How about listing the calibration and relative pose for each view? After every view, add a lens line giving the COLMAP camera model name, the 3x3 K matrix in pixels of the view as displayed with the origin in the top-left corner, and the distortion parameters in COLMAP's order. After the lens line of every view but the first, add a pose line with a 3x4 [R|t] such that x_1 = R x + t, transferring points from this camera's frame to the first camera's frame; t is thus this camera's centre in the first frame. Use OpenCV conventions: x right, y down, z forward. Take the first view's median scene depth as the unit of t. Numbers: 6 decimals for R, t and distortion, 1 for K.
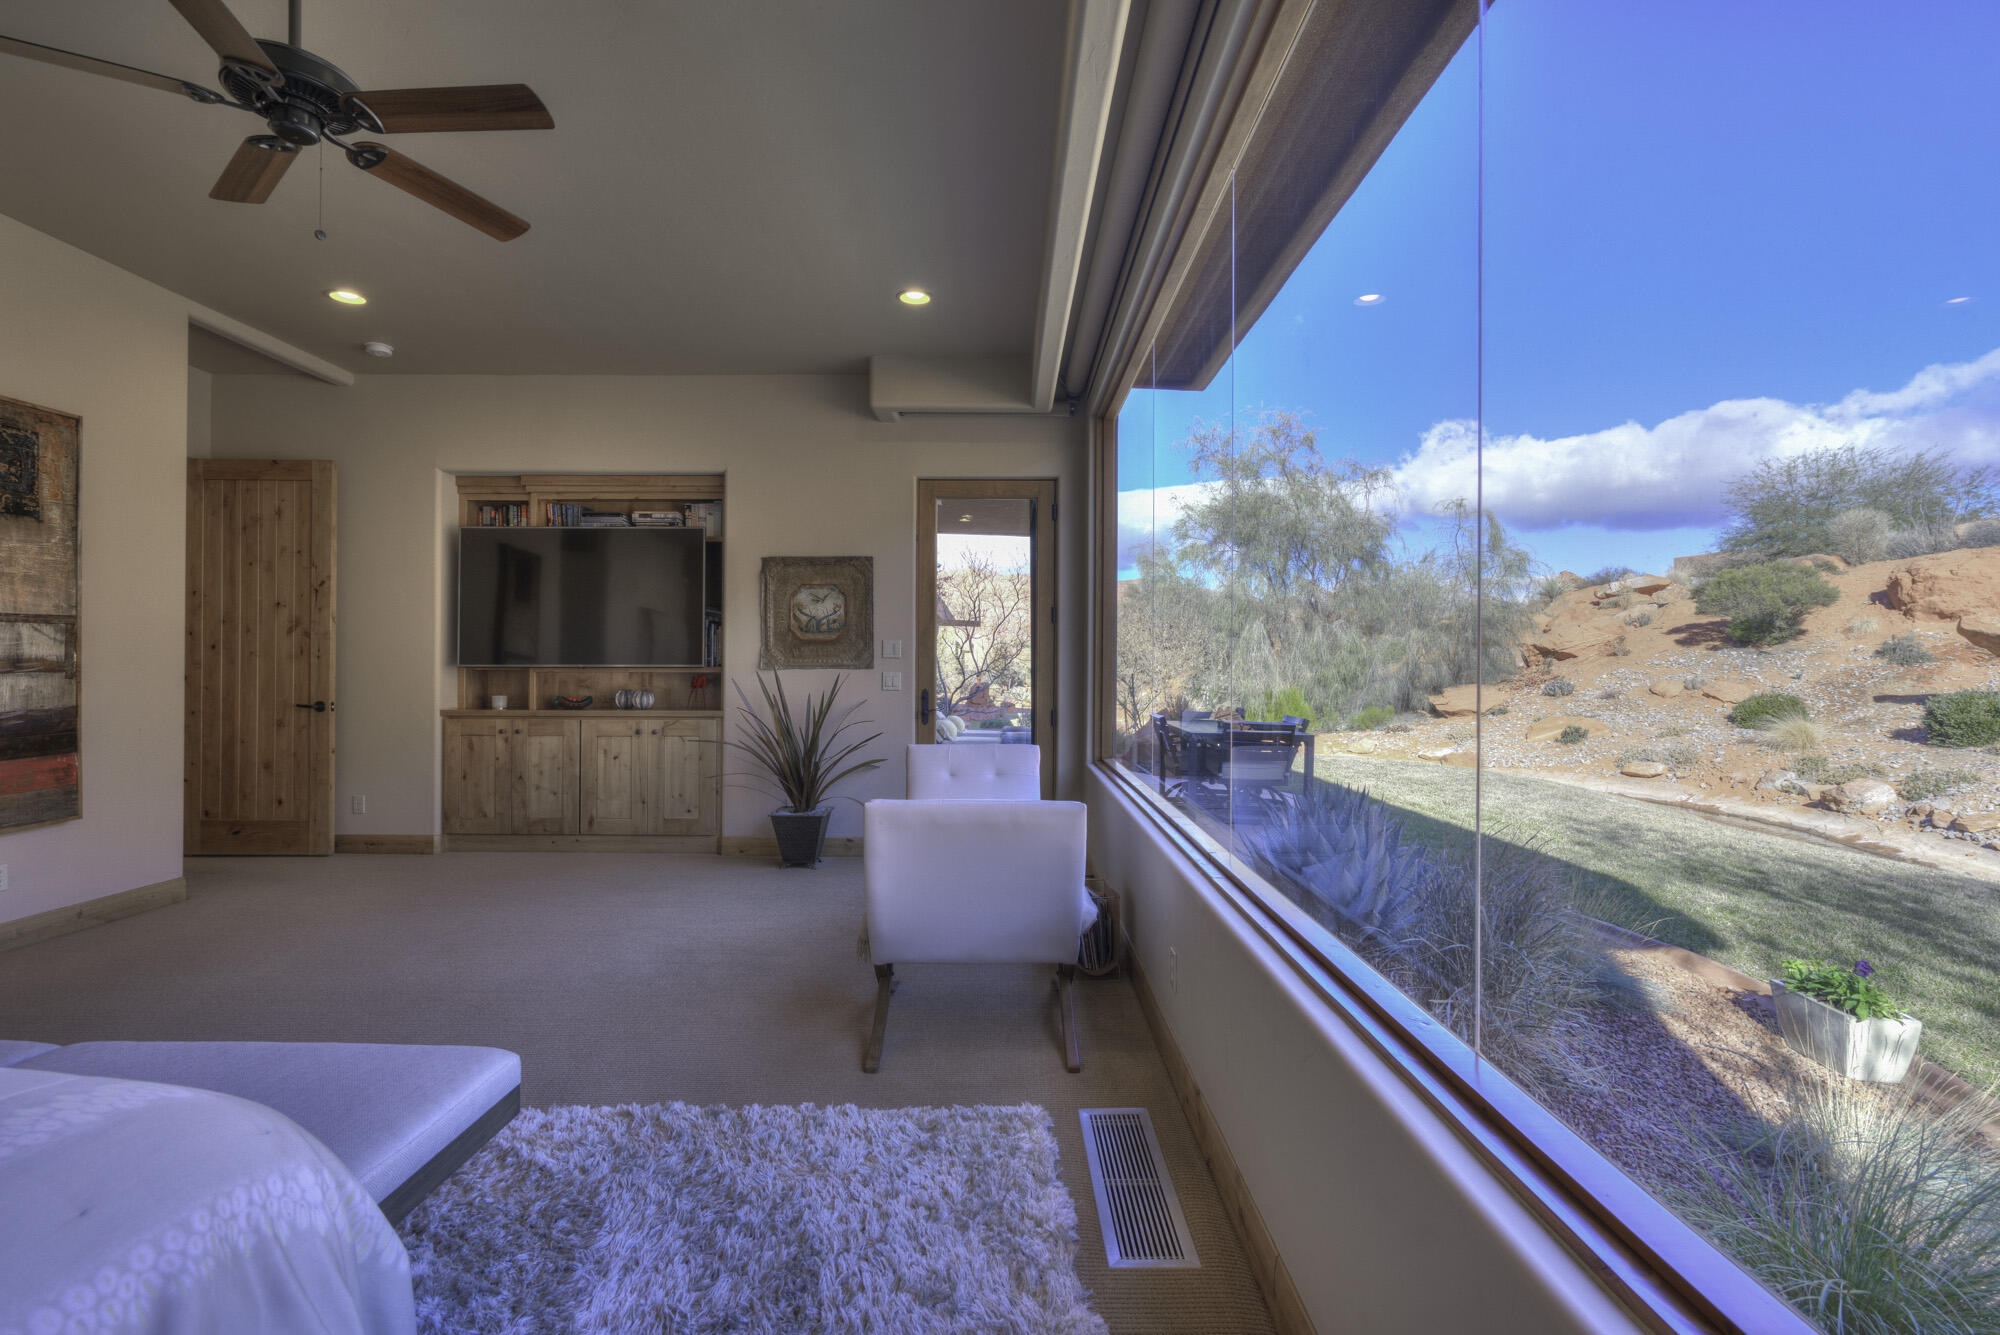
lens RADIAL K [[902.1, 0, 992.0], [0, 902.1, 670.8], [0, 0, 1]] dist [-0.004776, 0.003454]
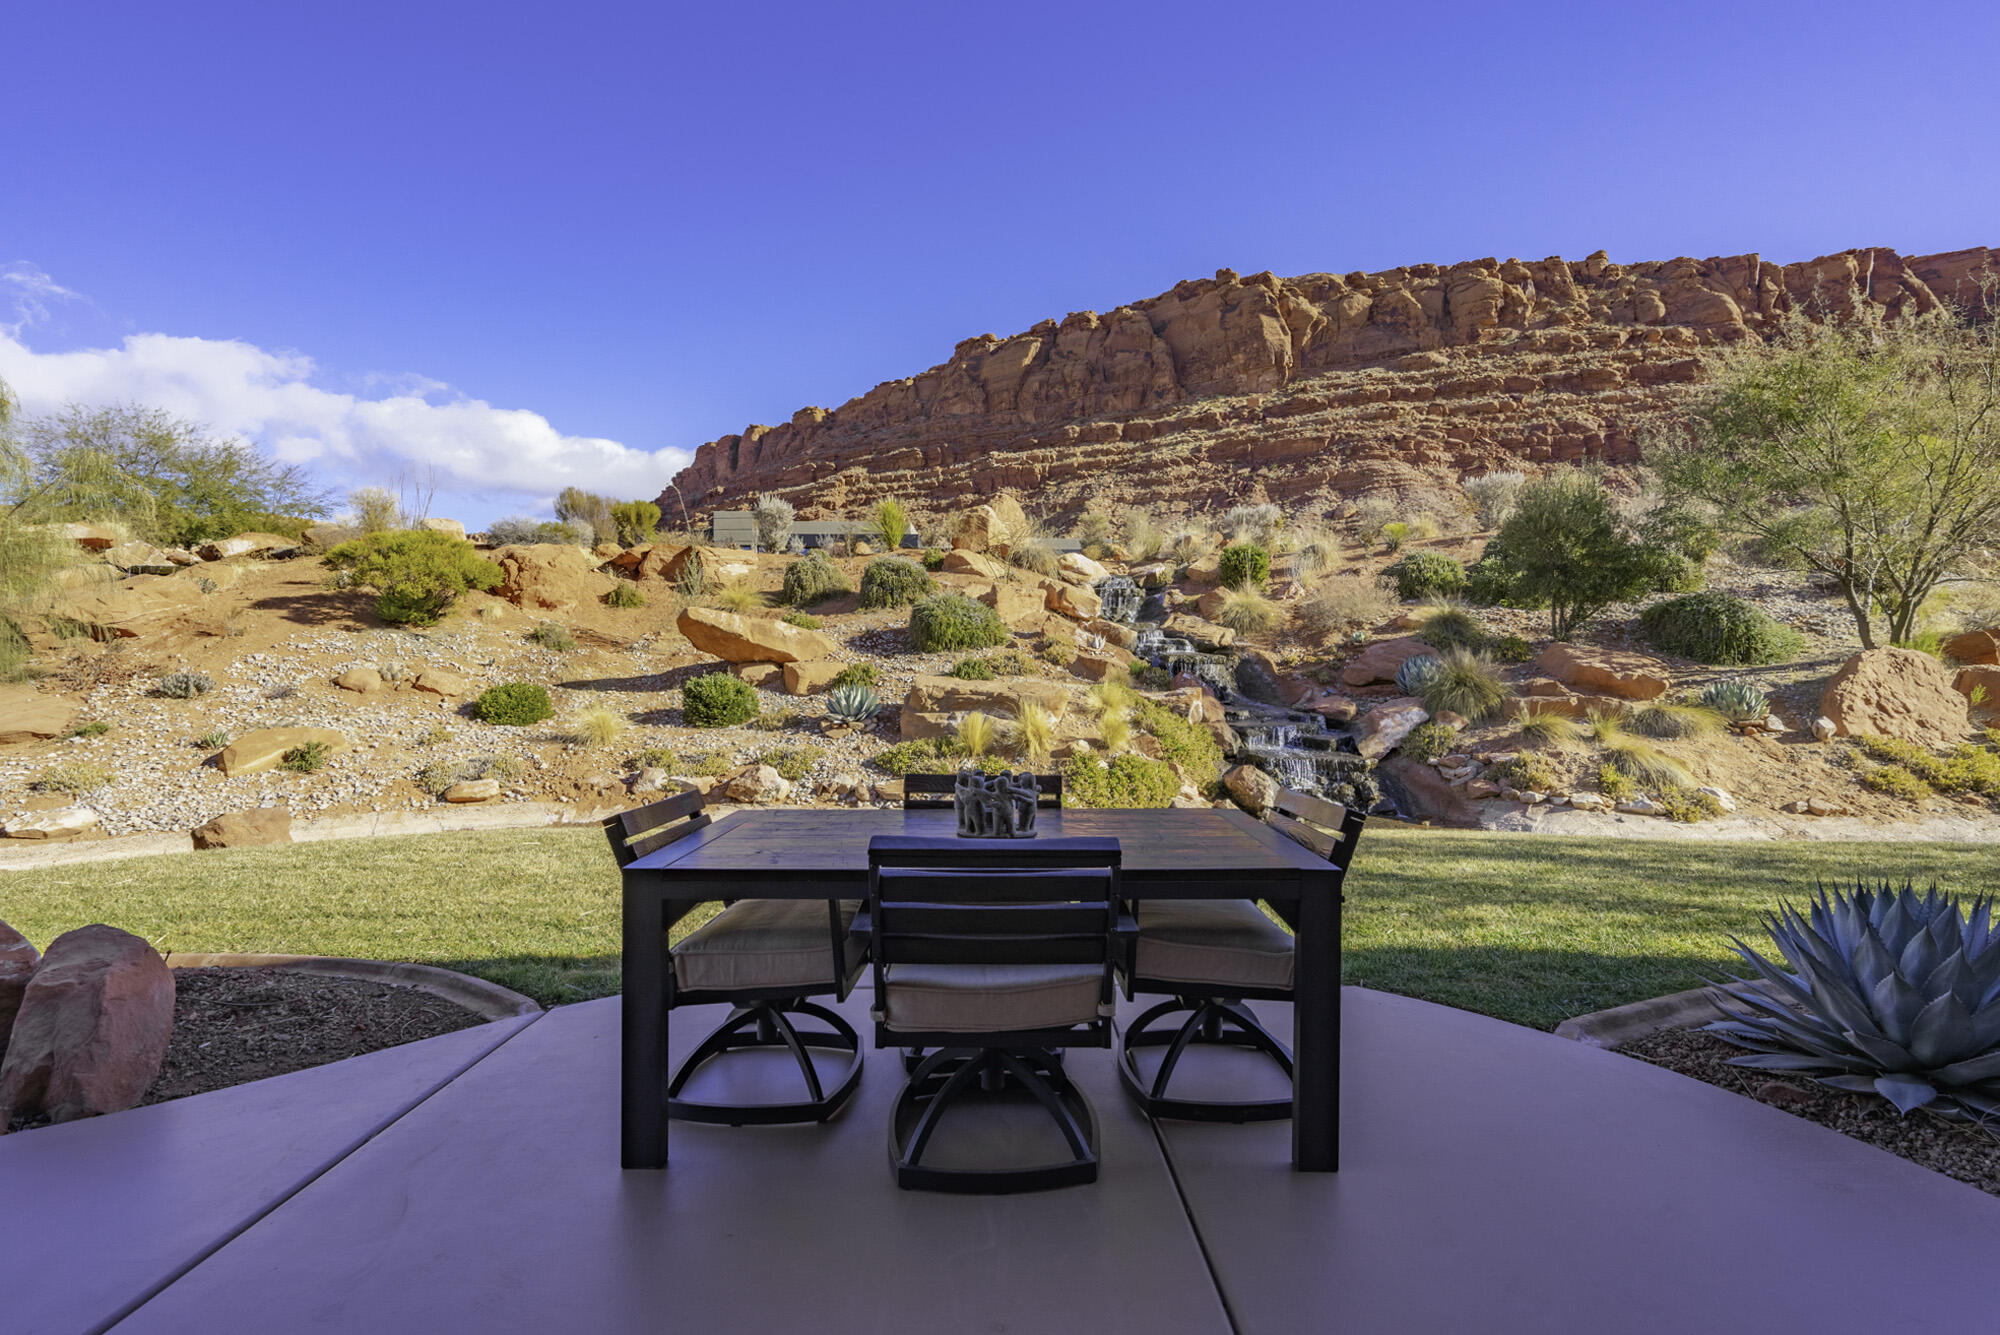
lens RADIAL K [[902.1, 0, 988.3], [0, 902.1, 672.0], [0, 0, 1]] dist [-0.004776, 0.003454]
pose [[-0.033290, -0.020752, 0.999230, -0.079249], [0.002356, 0.999780, 0.020842, -0.006025], [-0.999443, 0.003048, -0.033233, 1.460307]]
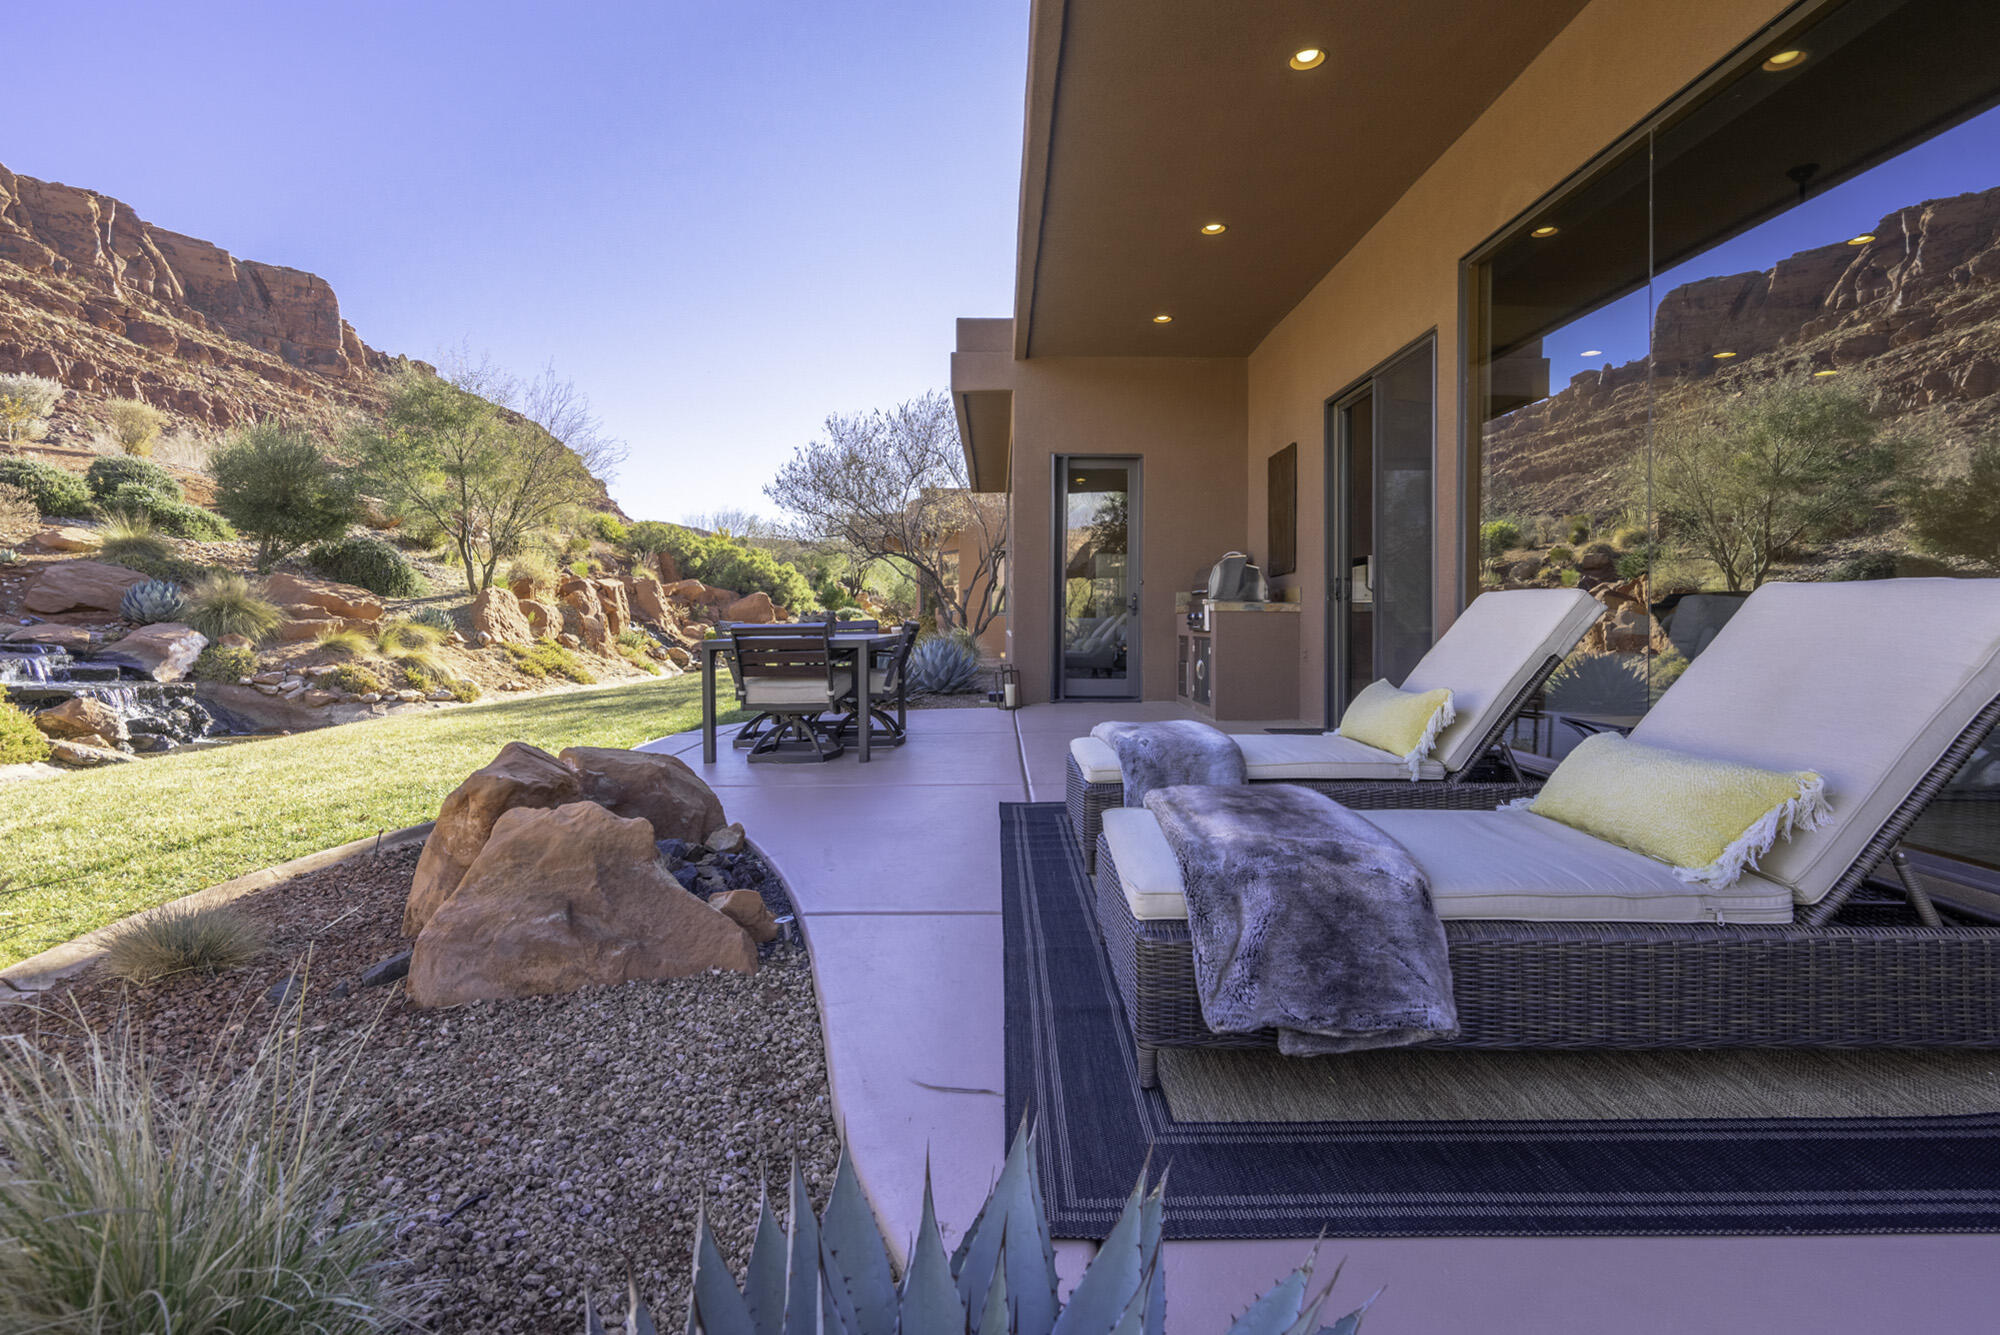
lens RADIAL K [[902.1, 0, 1003.2], [0, 902.1, 618.8], [0, 0, 1]] dist [-0.004776, 0.003454]
pose [[-0.999410, -0.015194, -0.030813, 0.194424], [-0.015371, 0.999867, 0.005513, 0.052738], [0.030725, 0.005983, -0.999510, 2.553672]]
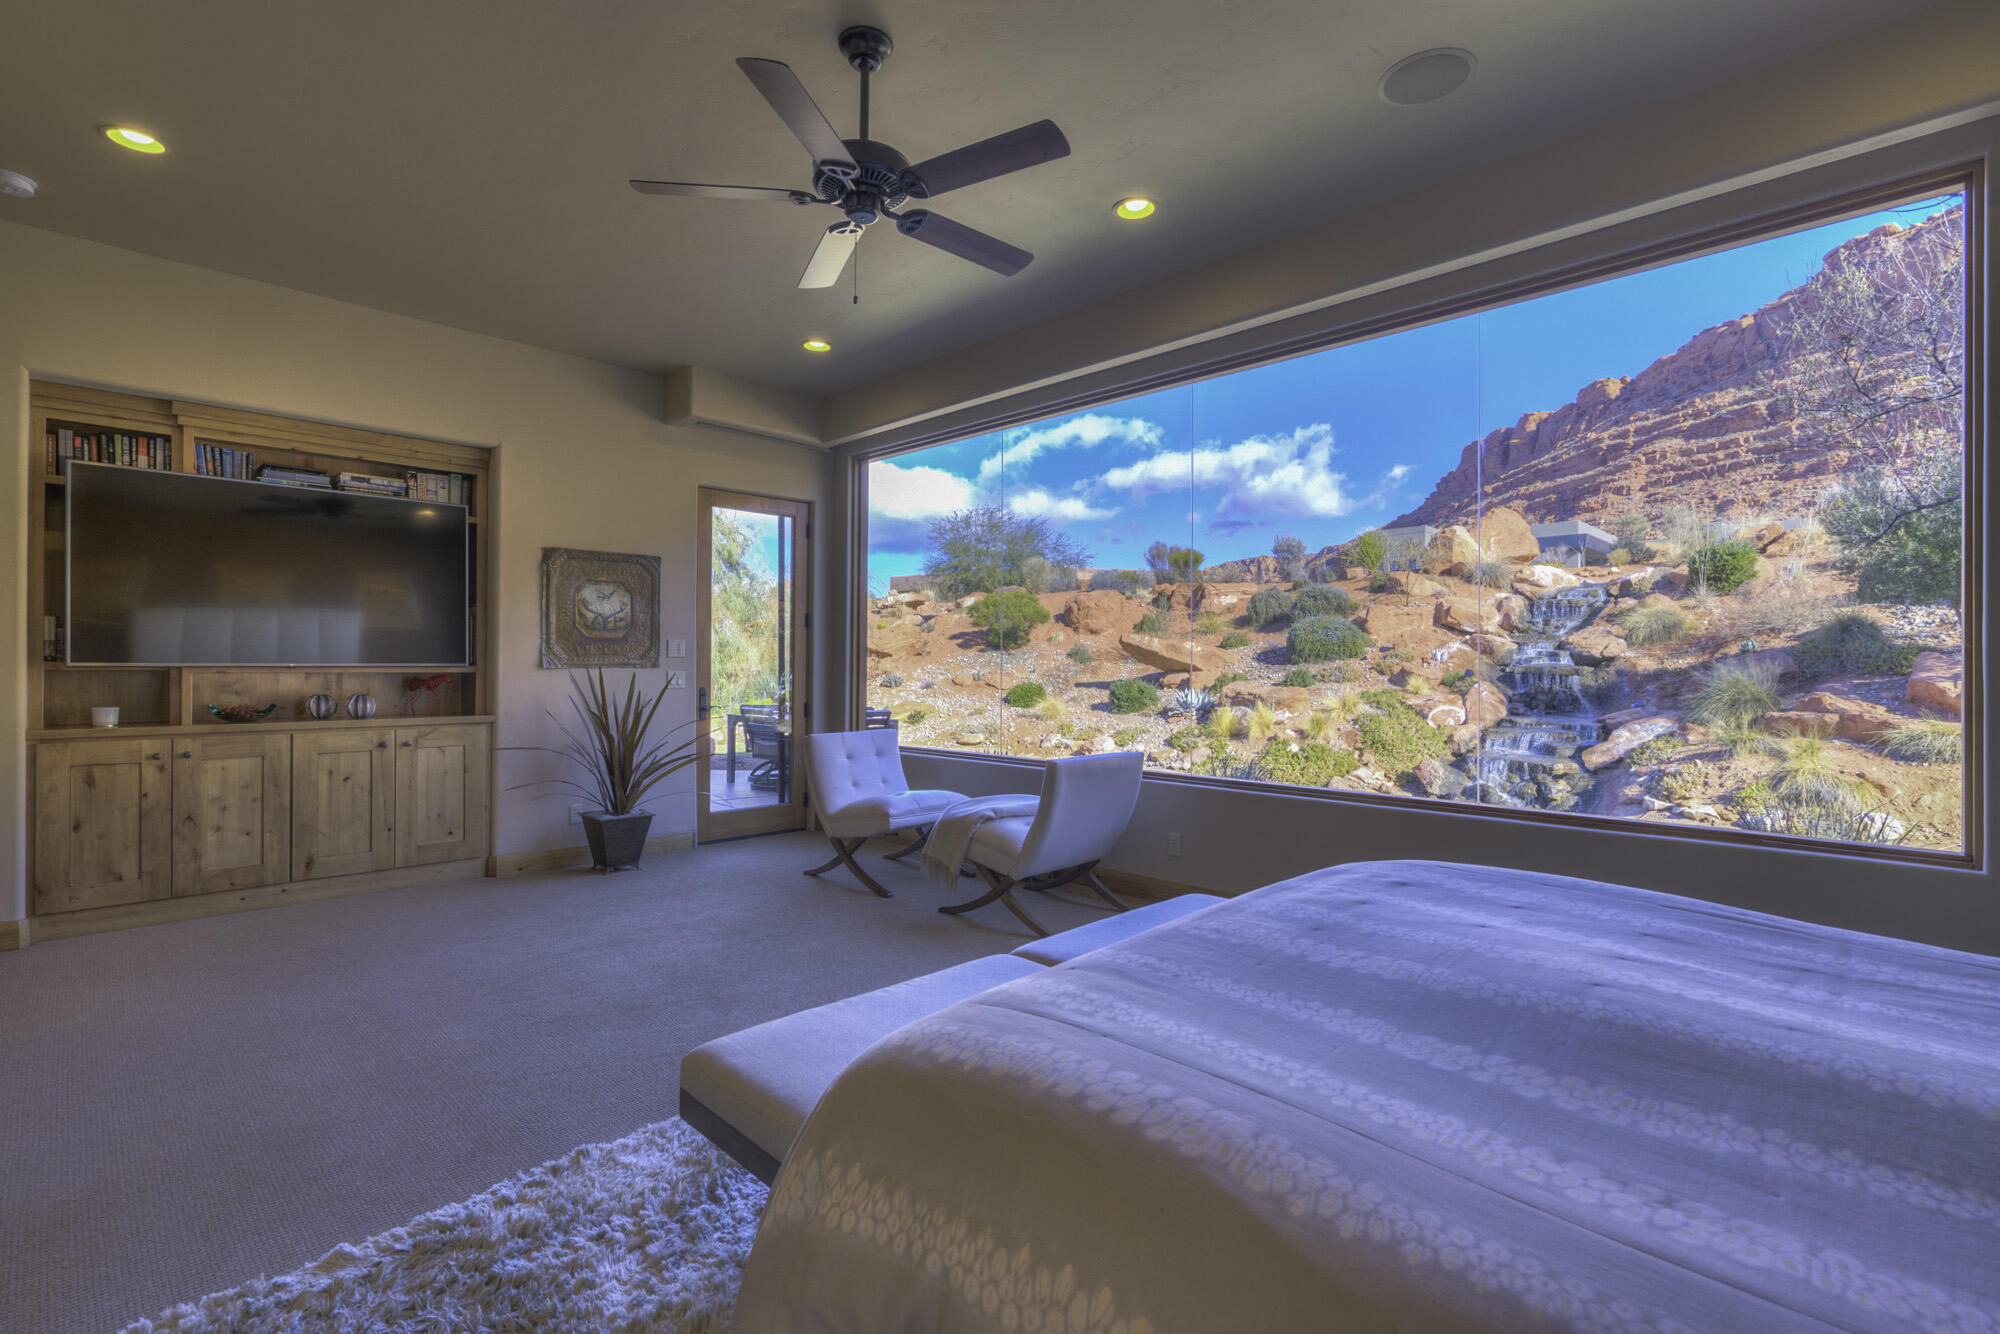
lens RADIAL K [[902.1, 0, 1002.6], [0, 902.1, 671.8], [0, 0, 1]] dist [-0.004776, 0.003454]
pose [[0.695659, -0.005848, 0.718348, -0.570731], [0.001832, 0.999978, 0.006367, -0.003173], [-0.718369, -0.003113, 0.695655, 0.019036]]
